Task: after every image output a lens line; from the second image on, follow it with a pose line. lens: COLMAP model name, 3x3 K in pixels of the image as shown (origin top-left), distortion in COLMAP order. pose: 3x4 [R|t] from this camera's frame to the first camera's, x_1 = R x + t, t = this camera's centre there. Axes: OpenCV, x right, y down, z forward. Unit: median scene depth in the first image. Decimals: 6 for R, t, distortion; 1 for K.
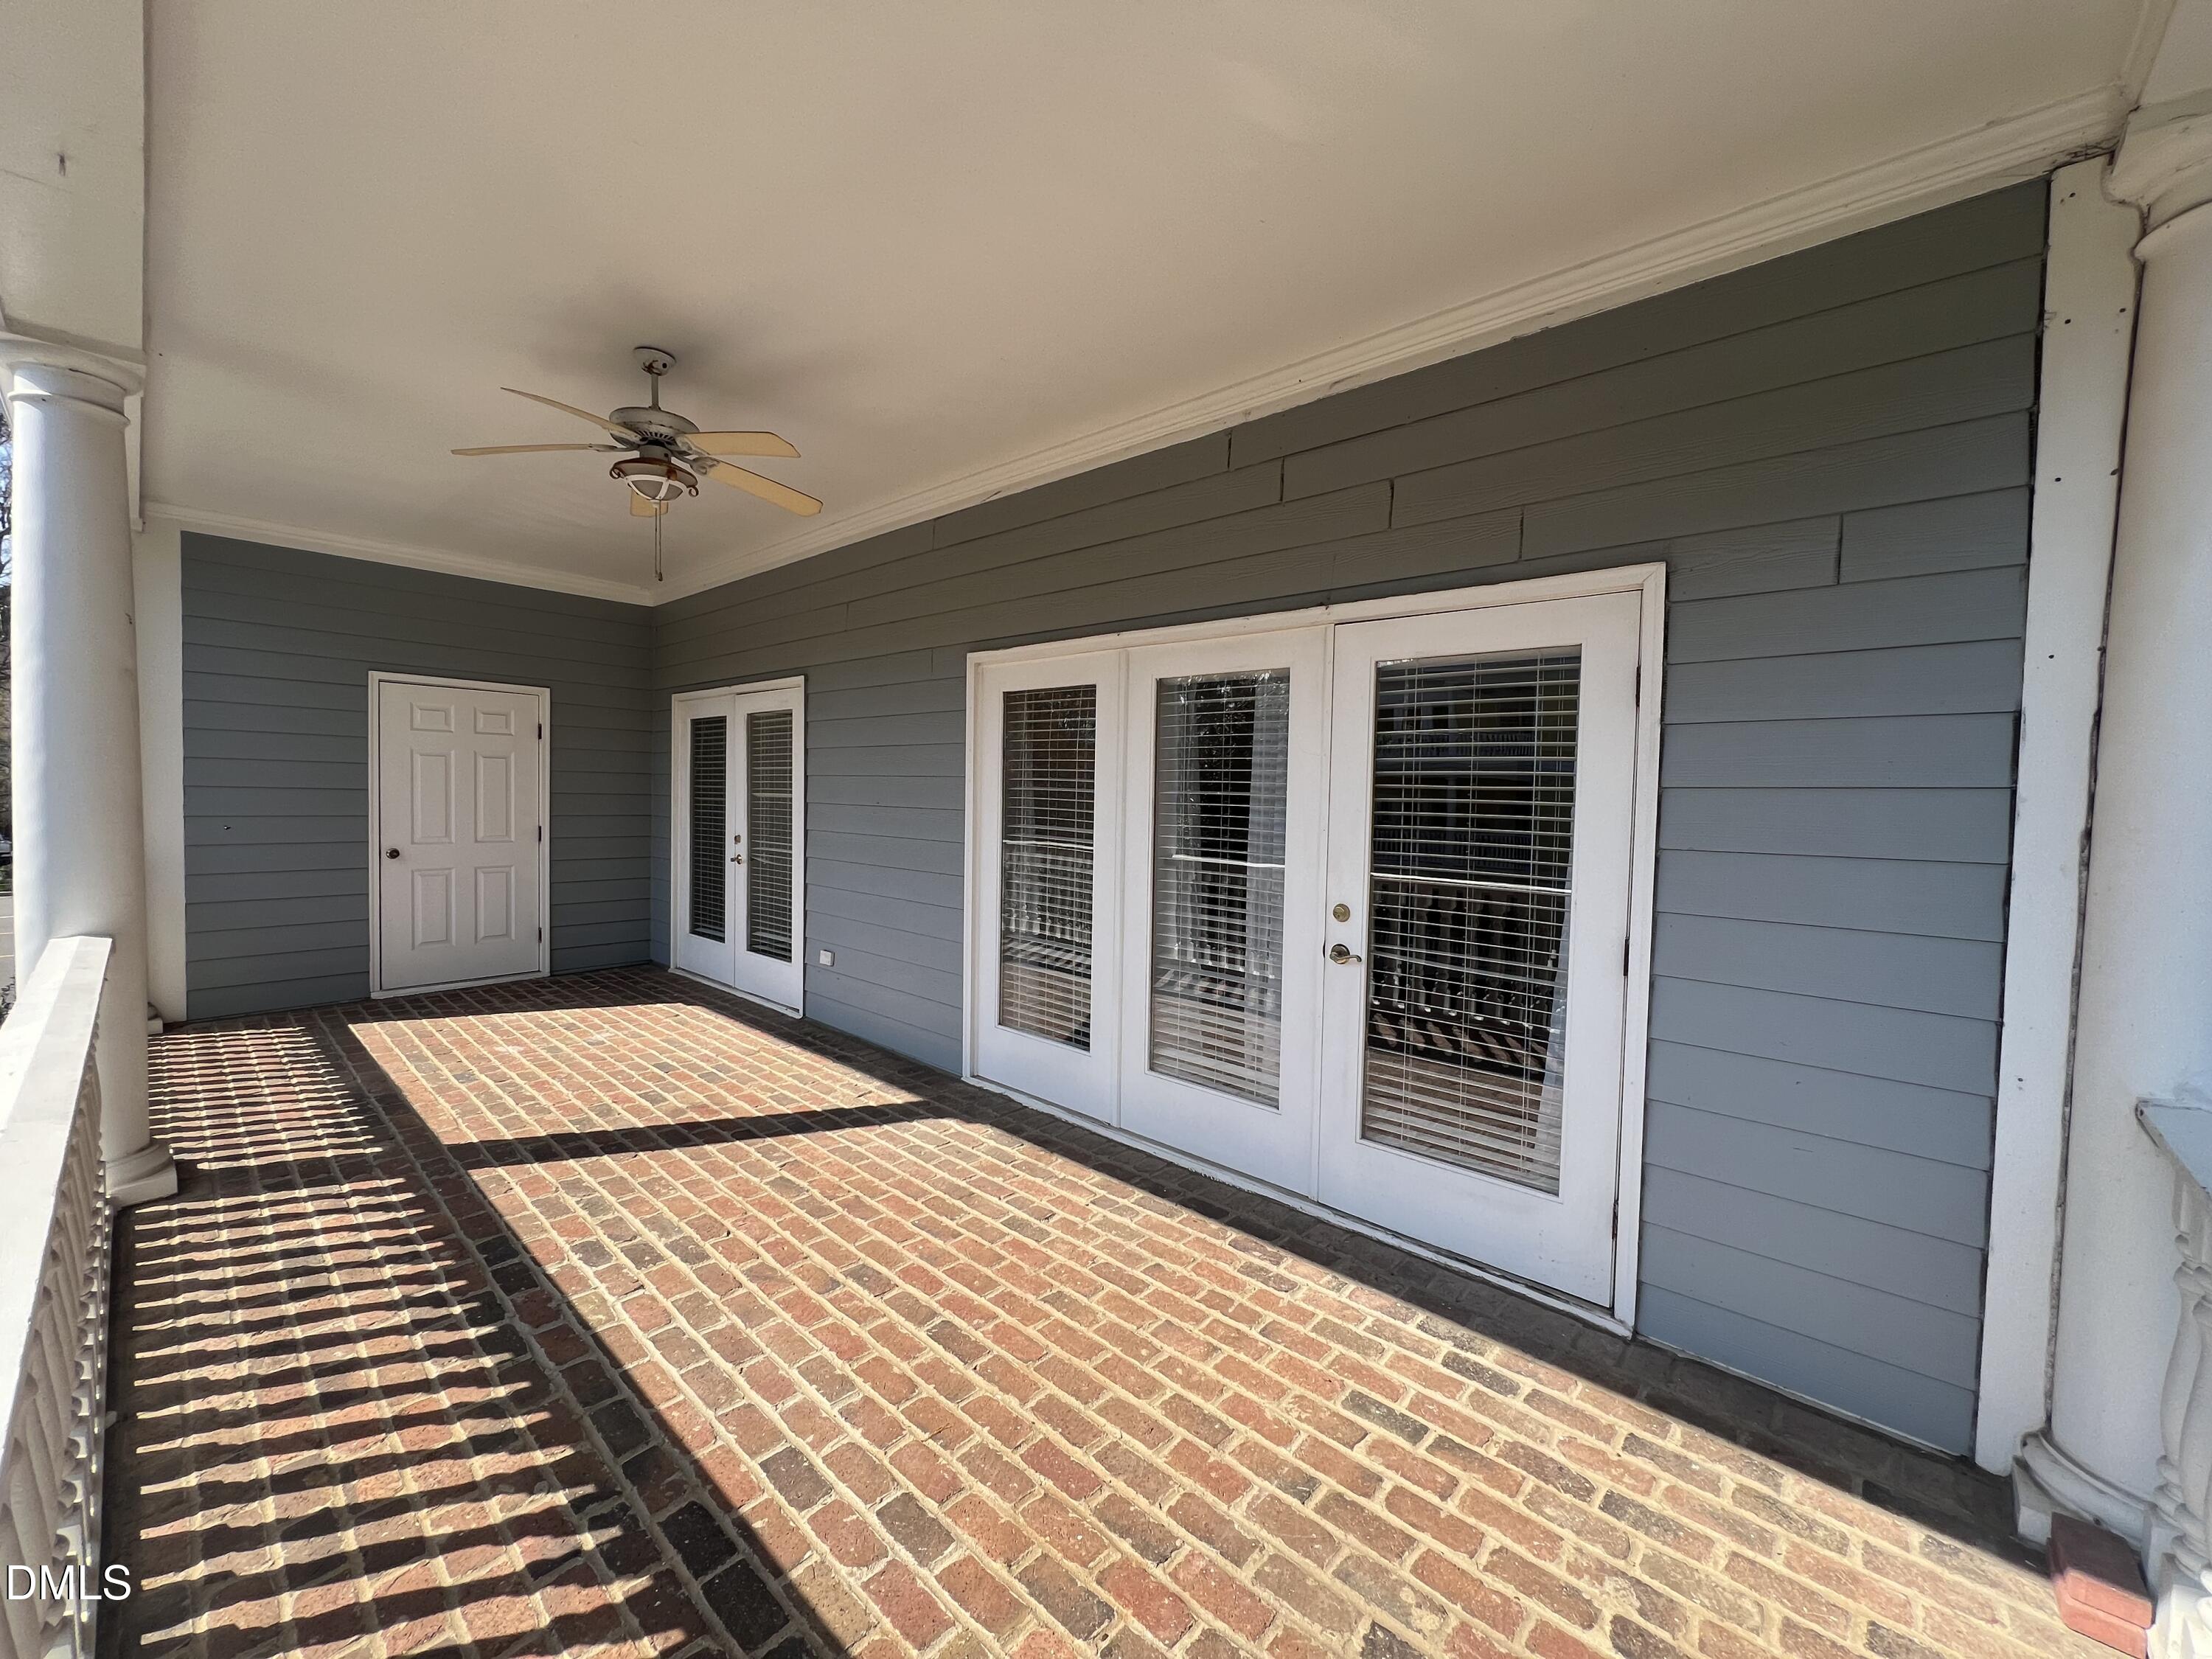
lens RADIAL K [[891.0, 0, 1098.6], [0, 891.0, 823.6], [0, 0, 1]] dist [-0.000668, 0.000151]
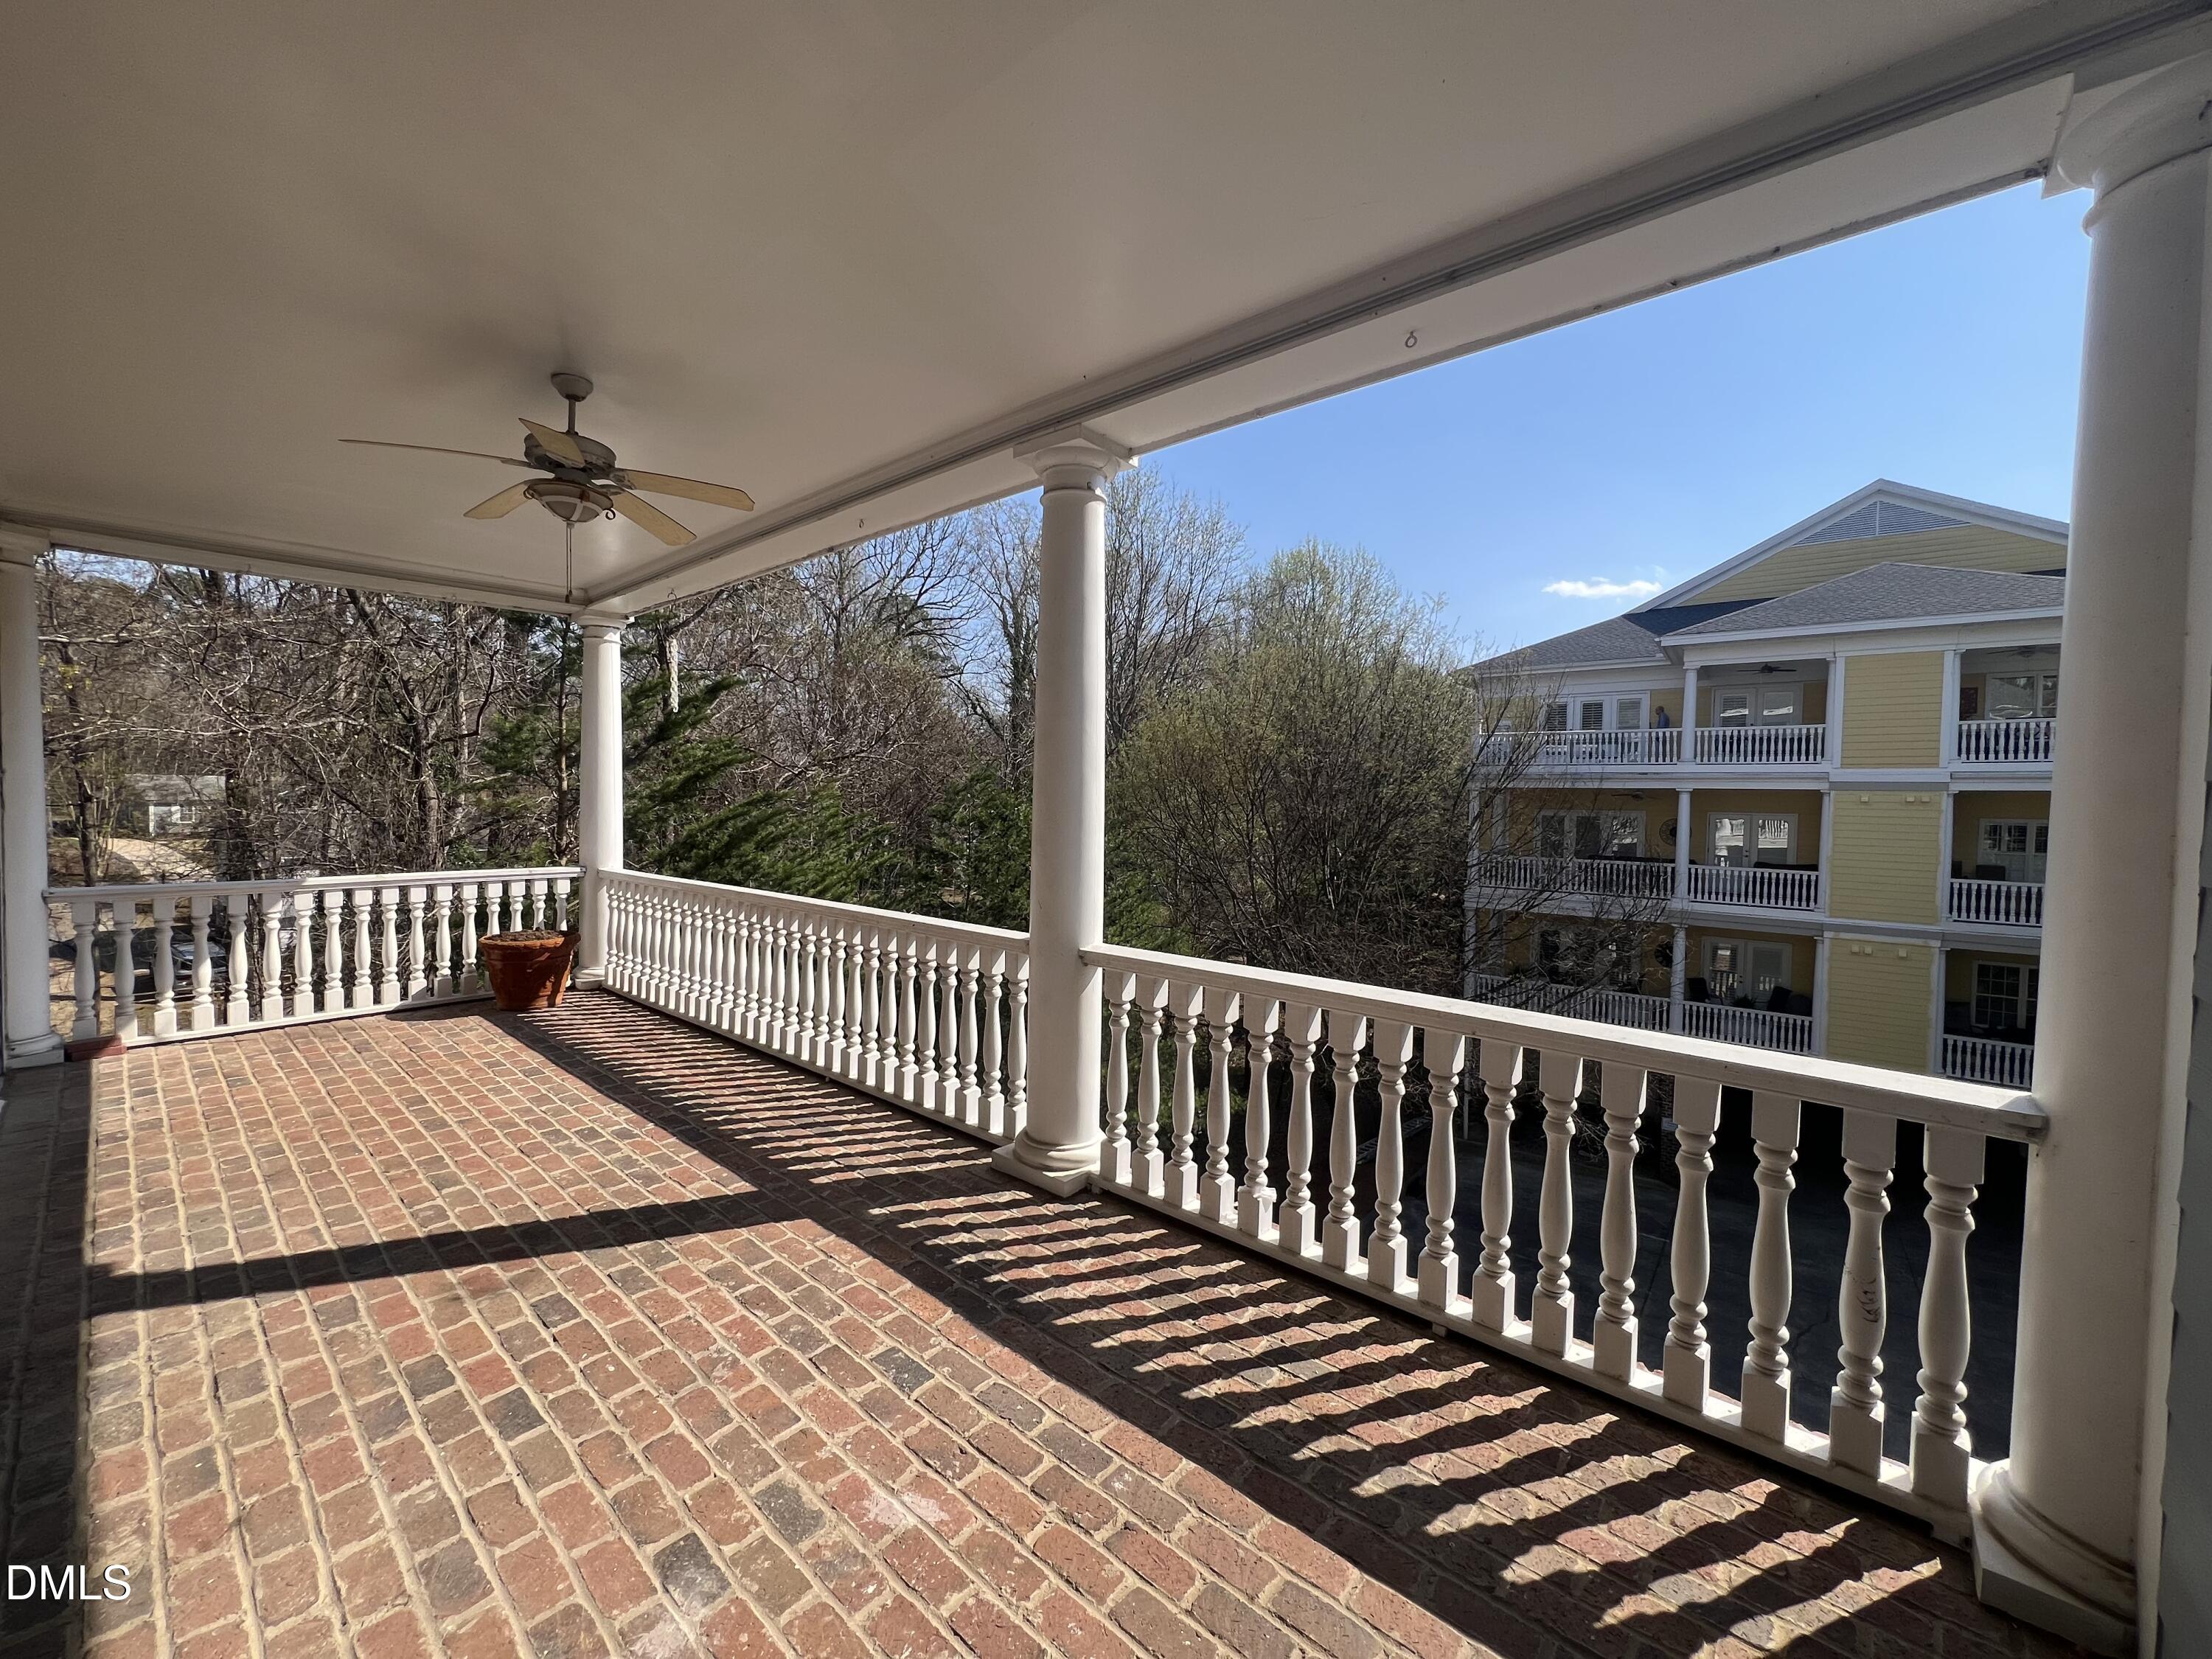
lens RADIAL K [[880.5, 0, 1101.3], [0, 880.5, 832.8], [0, 0, 1]] dist [-0.001627, -0.000070]
pose [[-0.998944, -0.037057, -0.027171, -1.027844], [-0.038967, 0.996534, 0.073501, -0.100197], [0.024353, 0.074482, -0.996925, 1.924591]]
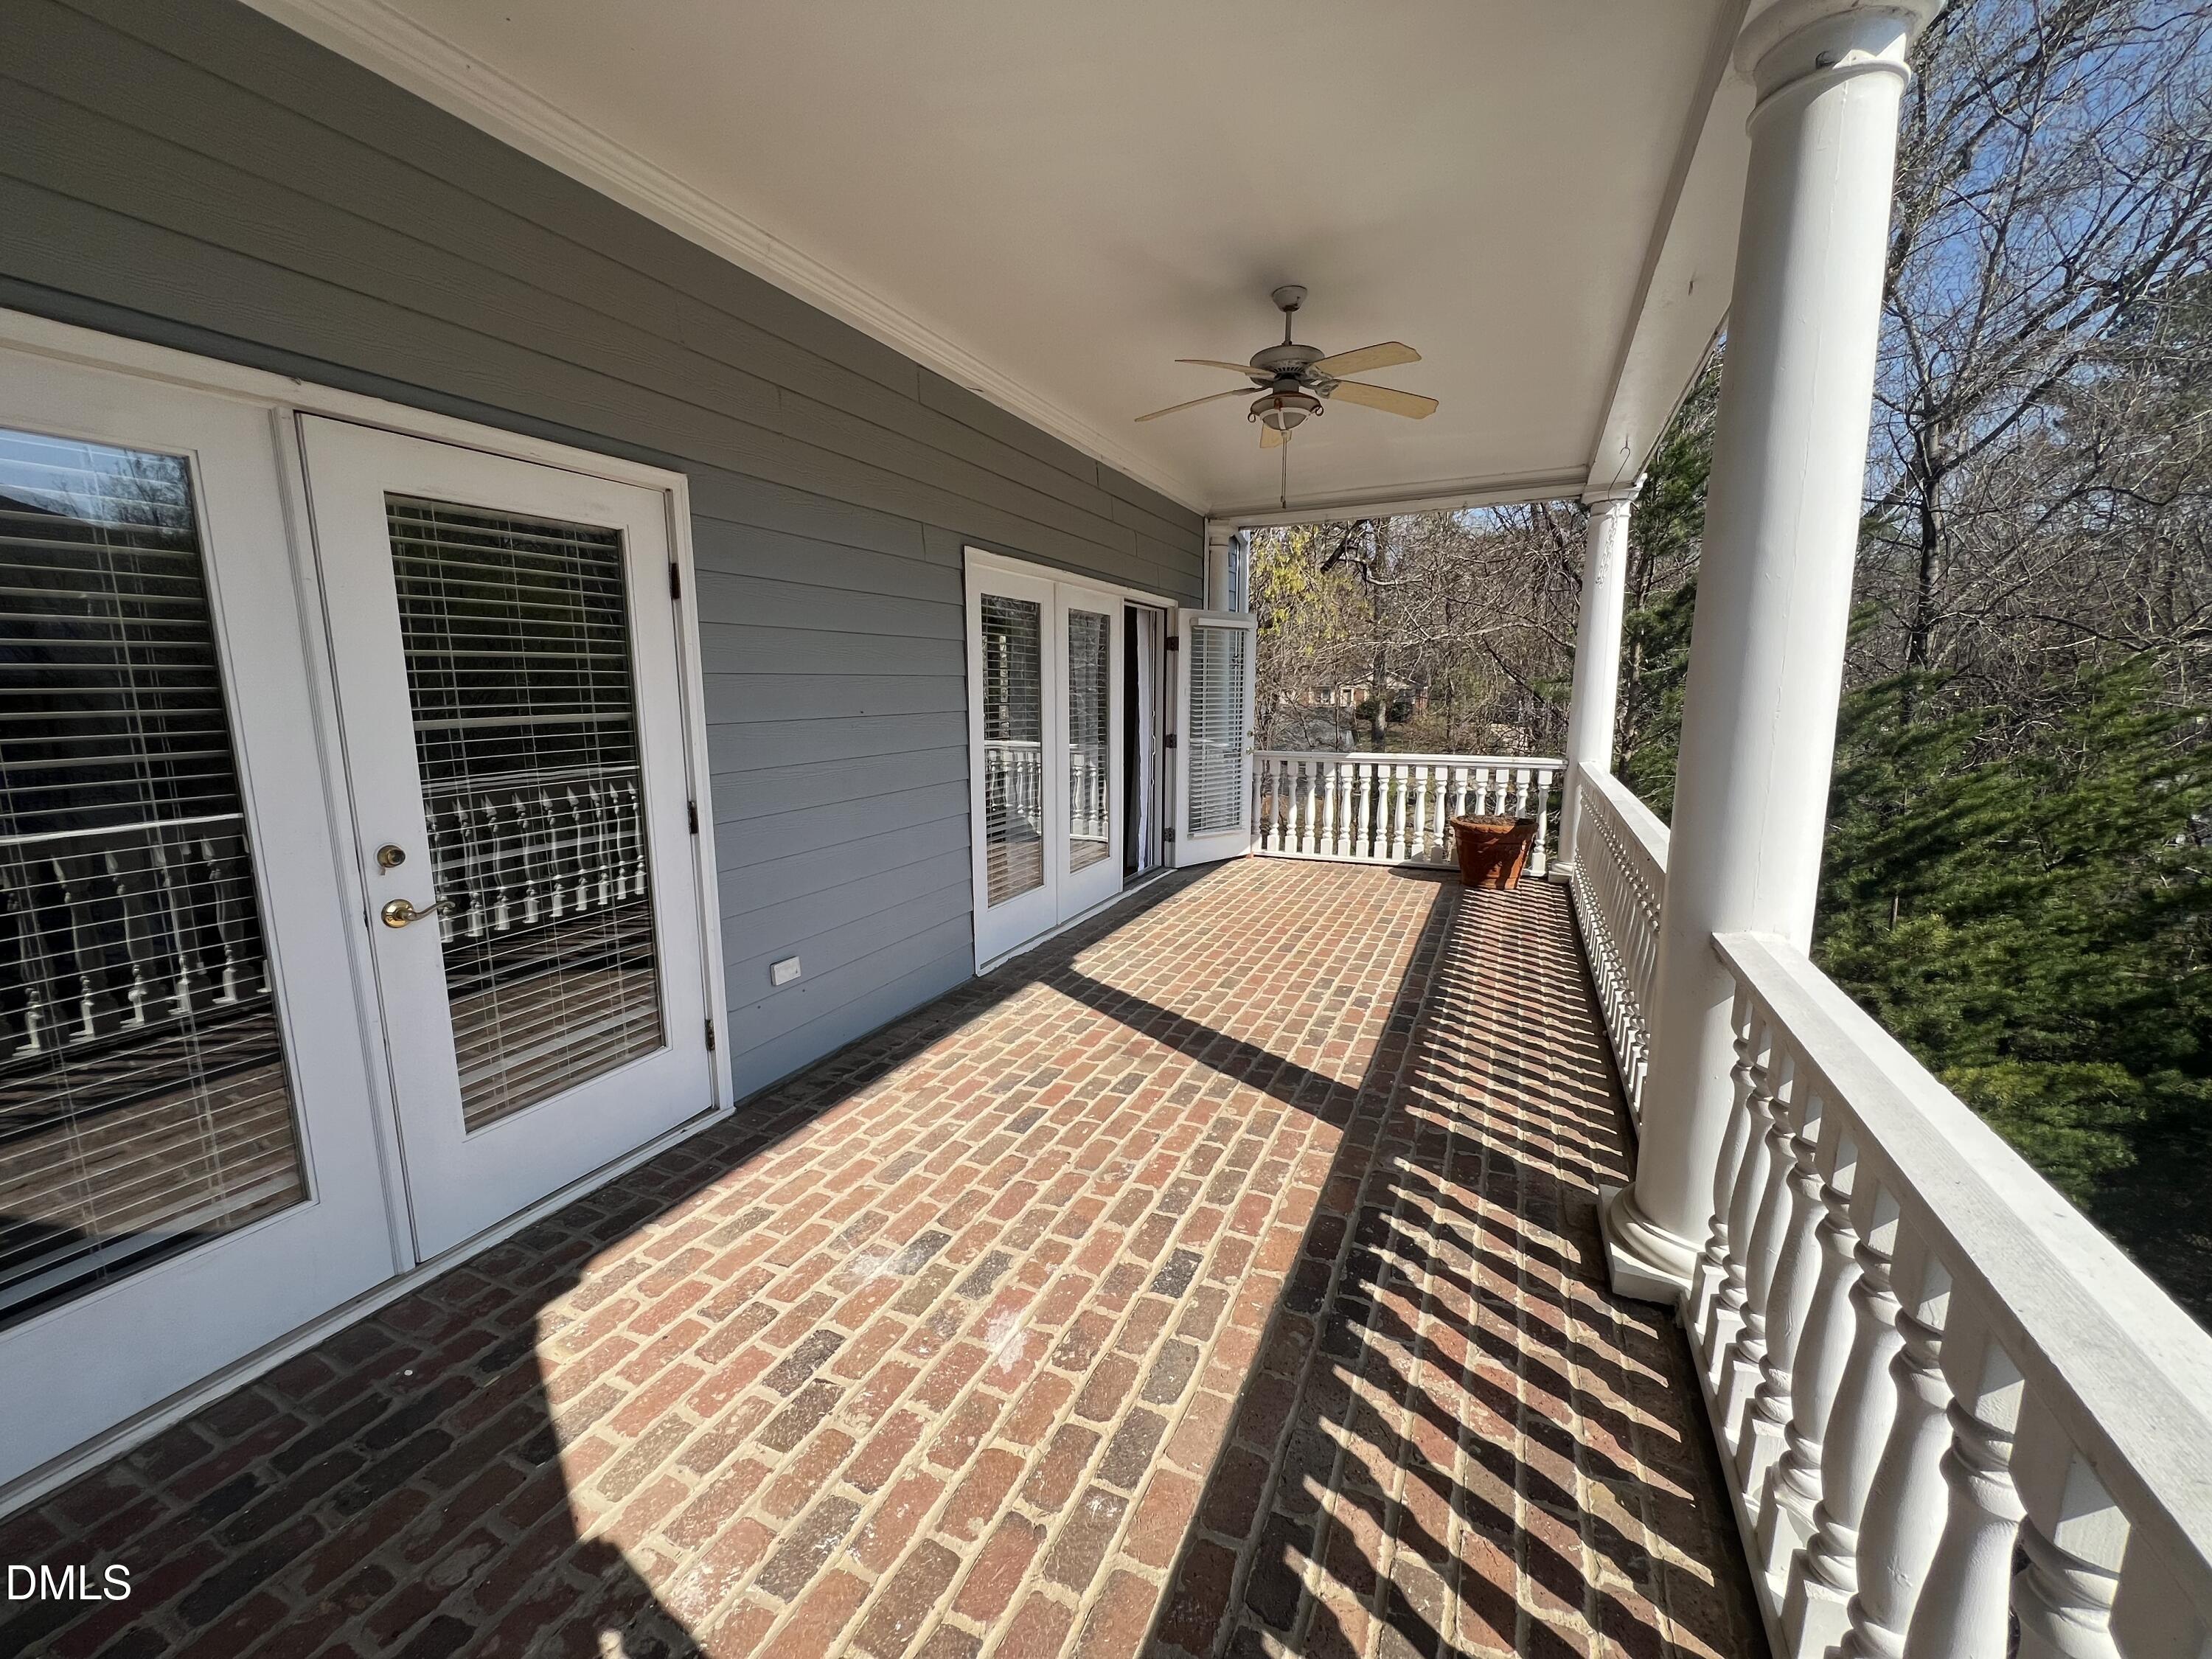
lens RADIAL K [[880.5, 0, 1101.3], [0, 880.5, 832.8], [0, 0, 1]] dist [-0.001627, -0.000070]
pose [[-0.309849, -0.178984, 0.933787, -1.448017], [0.030613, 0.979734, 0.197949, -0.091159], [-0.950293, 0.089920, -0.298091, 1.500255]]
